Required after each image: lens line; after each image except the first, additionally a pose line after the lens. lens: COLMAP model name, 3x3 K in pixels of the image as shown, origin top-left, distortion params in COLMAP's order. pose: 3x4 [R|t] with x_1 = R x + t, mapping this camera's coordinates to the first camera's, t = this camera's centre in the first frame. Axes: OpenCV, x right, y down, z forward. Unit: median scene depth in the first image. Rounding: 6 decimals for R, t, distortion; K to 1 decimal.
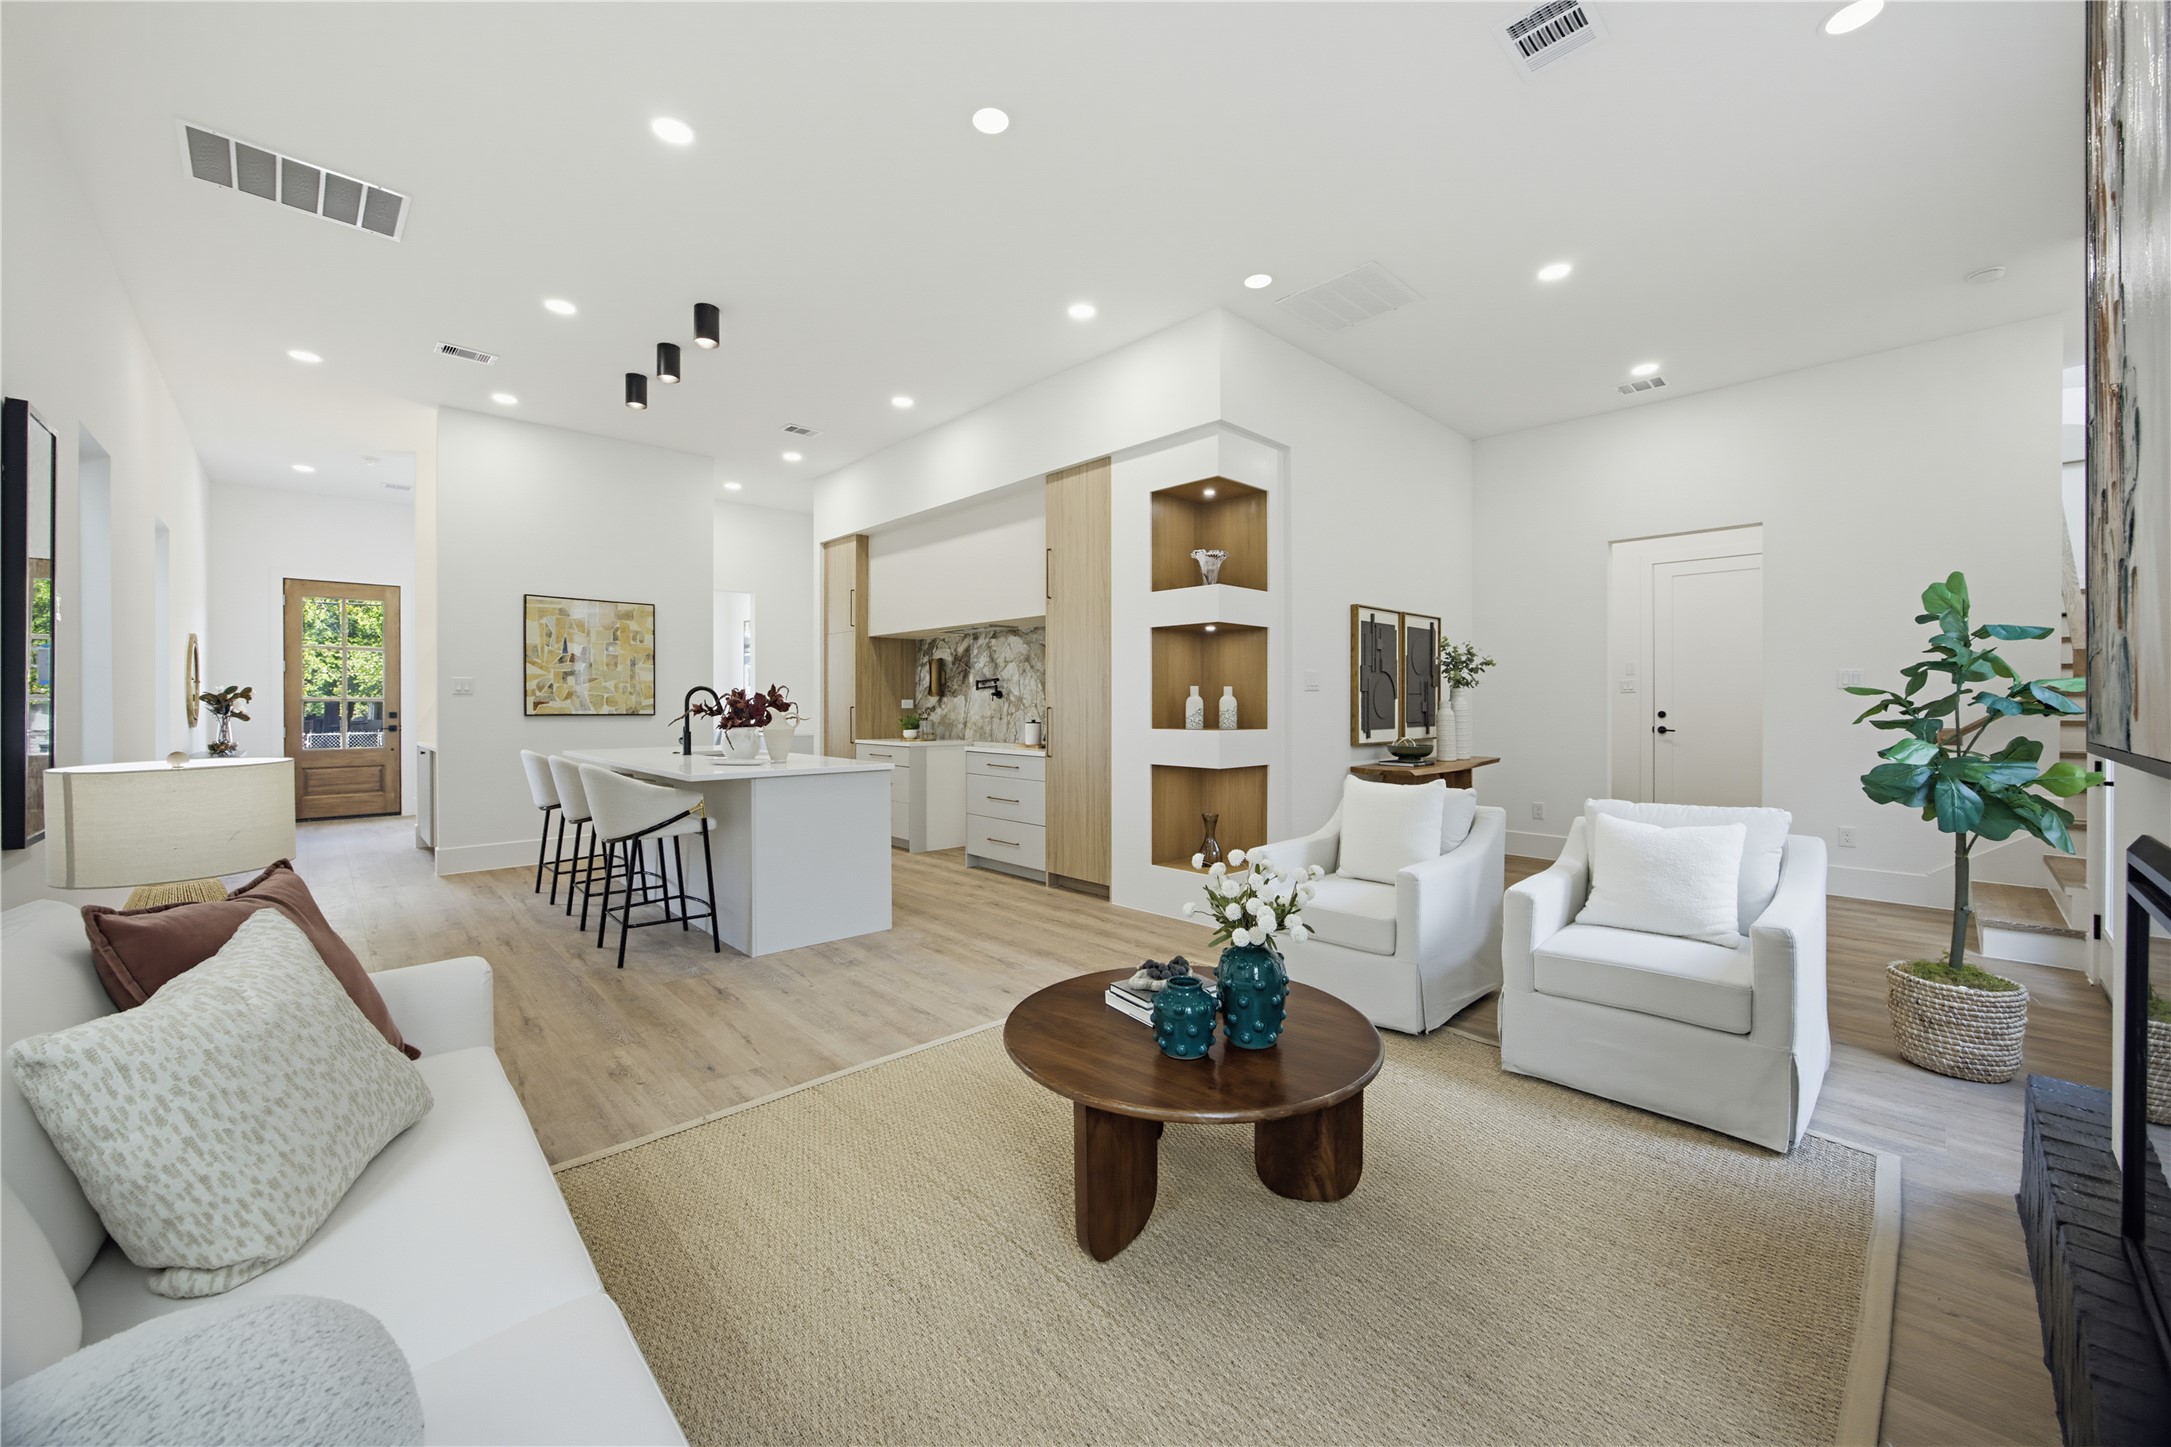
lens RADIAL K [[836.1, 0, 1082.1], [0, 836.1, 710.6], [0, 0, 1]] dist [-0.023984, 0.012303]
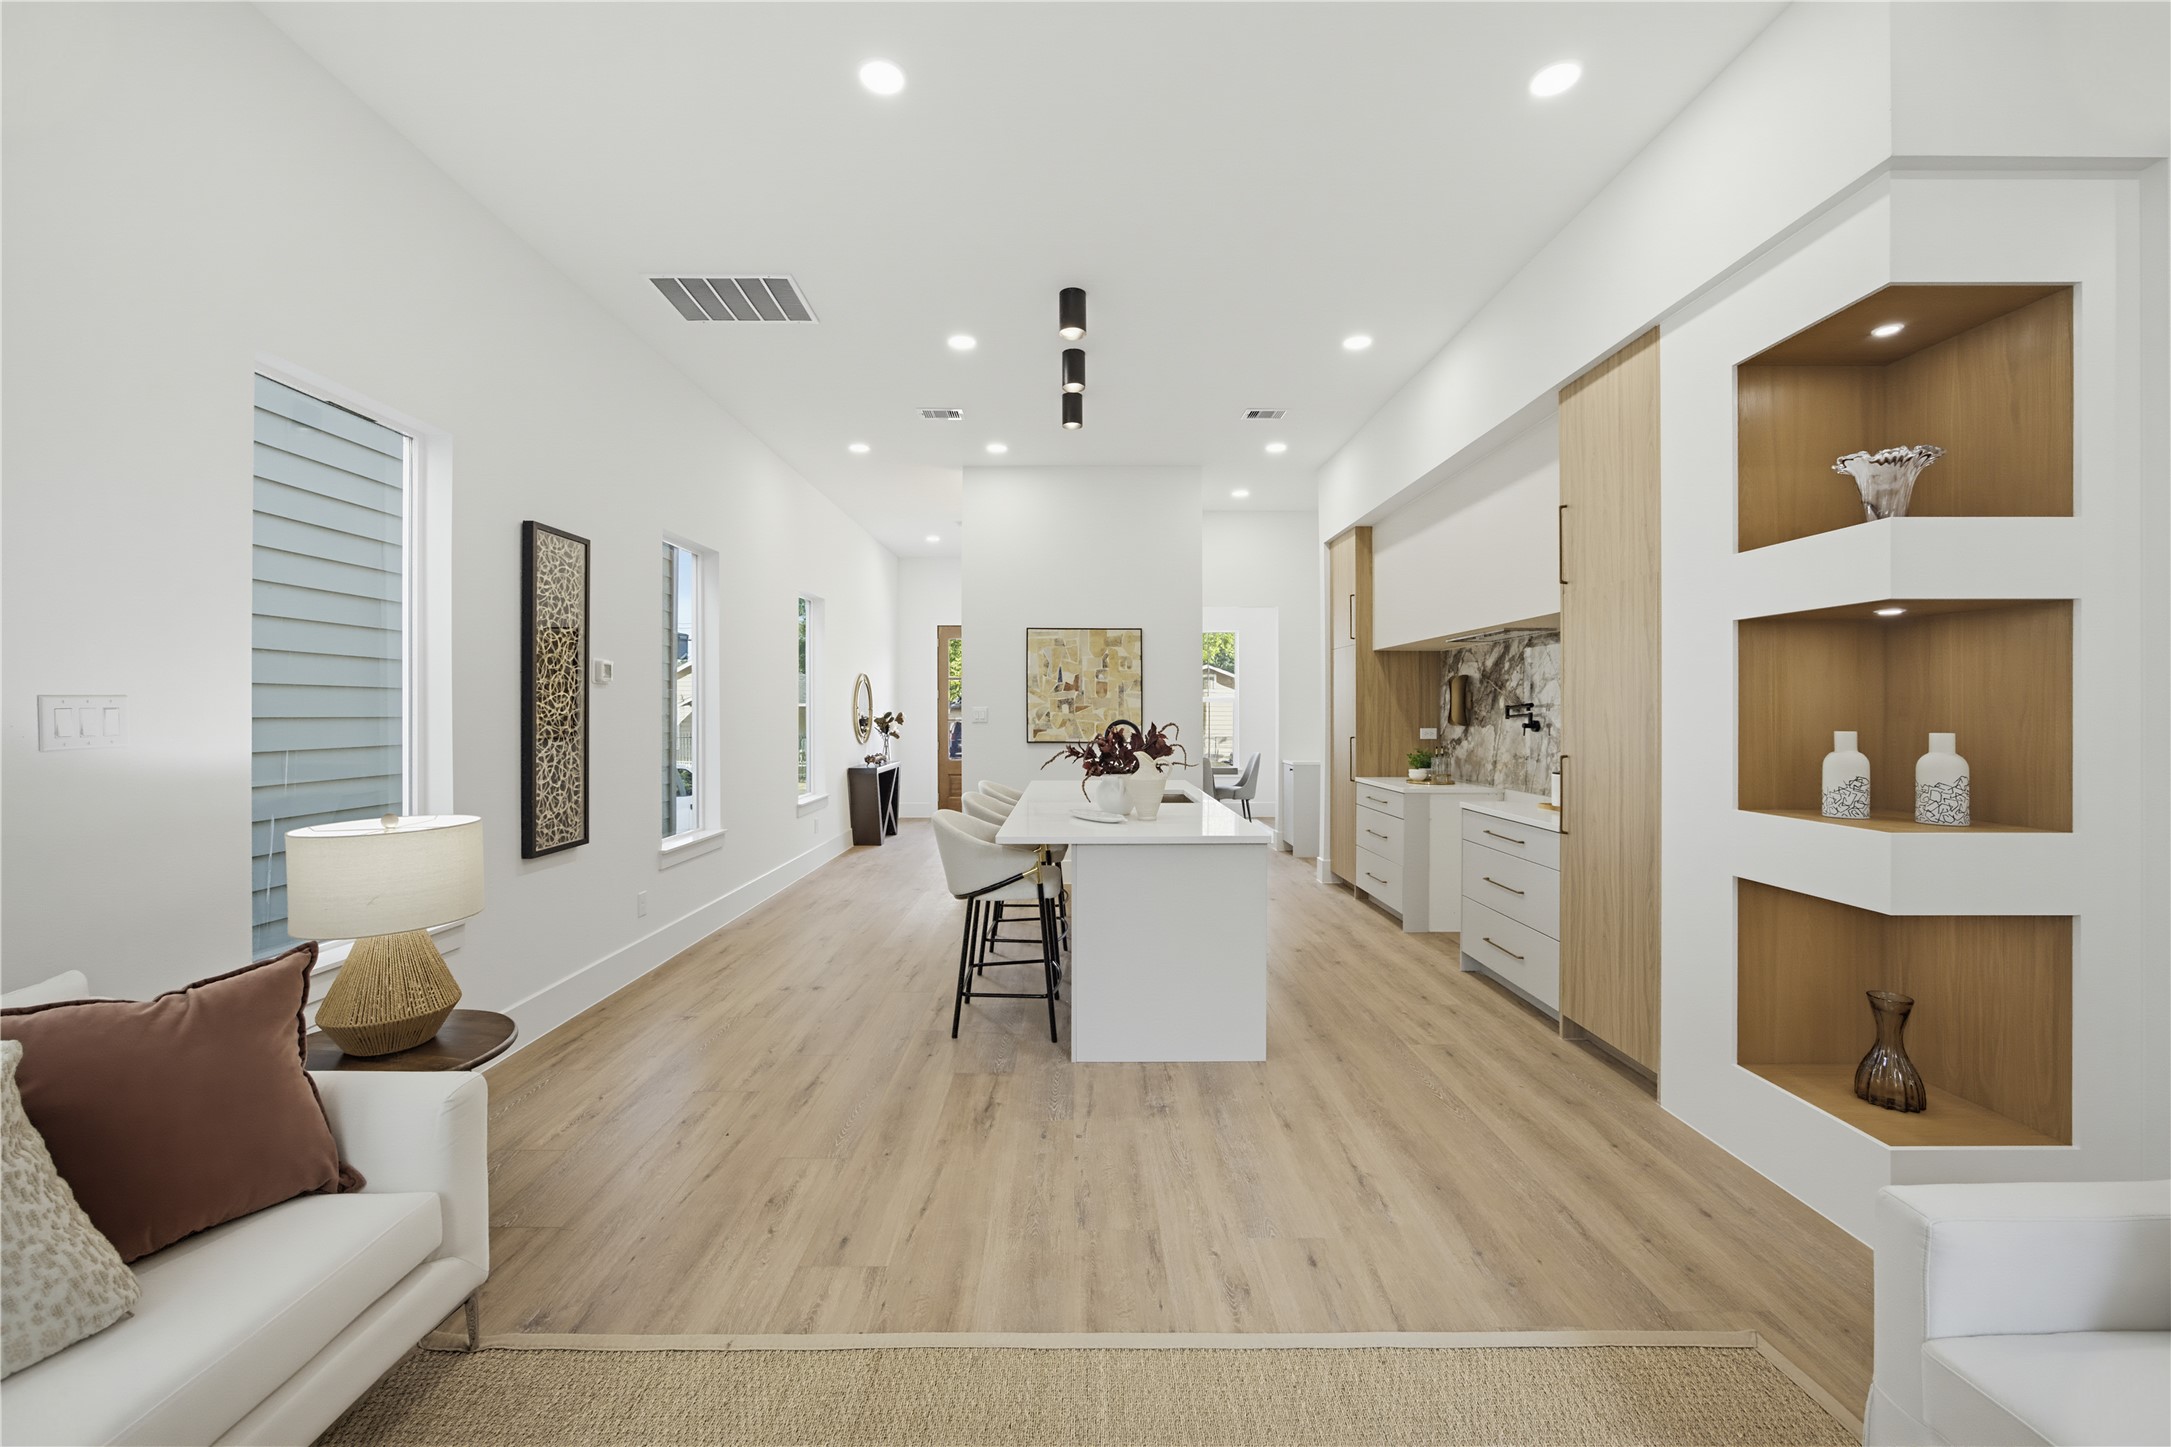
lens RADIAL K [[836.1, 0, 1082.1], [0, 836.1, 710.6], [0, 0, 1]] dist [-0.023984, 0.012303]
pose [[0.728925, 0.000884, -0.684593, 0.127025], [-0.006687, 0.999961, -0.005829, -0.032594], [0.684561, 0.008826, 0.728902, 0.301798]]
